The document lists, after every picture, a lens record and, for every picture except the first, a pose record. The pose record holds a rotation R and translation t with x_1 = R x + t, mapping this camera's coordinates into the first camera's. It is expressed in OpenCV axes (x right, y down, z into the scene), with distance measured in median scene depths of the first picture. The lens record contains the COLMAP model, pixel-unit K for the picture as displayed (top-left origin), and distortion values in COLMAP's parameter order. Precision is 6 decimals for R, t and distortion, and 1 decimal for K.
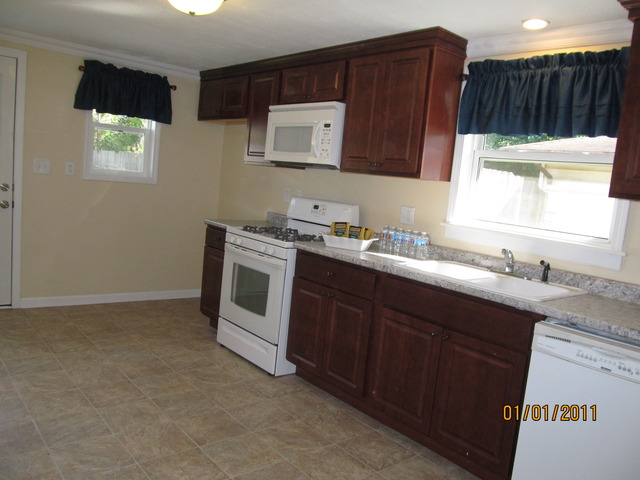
lens RADIAL K [[524.6, 0, 319.3], [0, 524.6, 238.2], [0, 0, 1]] dist [-0.063699, 0.021815]
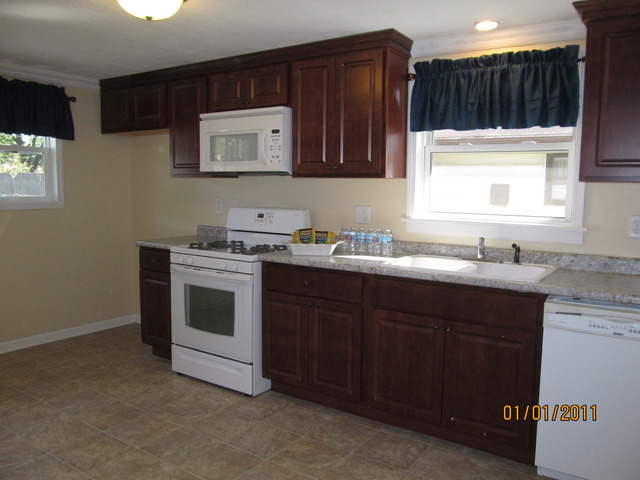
lens RADIAL K [[524.6, 0, 320.7], [0, 524.6, 238.7], [0, 0, 1]] dist [-0.063699, 0.021815]
pose [[0.958627, -0.115494, 0.260182, -0.201536], [0.114323, 0.993249, 0.019681, -0.029844], [-0.260699, 0.010878, 0.965359, 0.047421]]
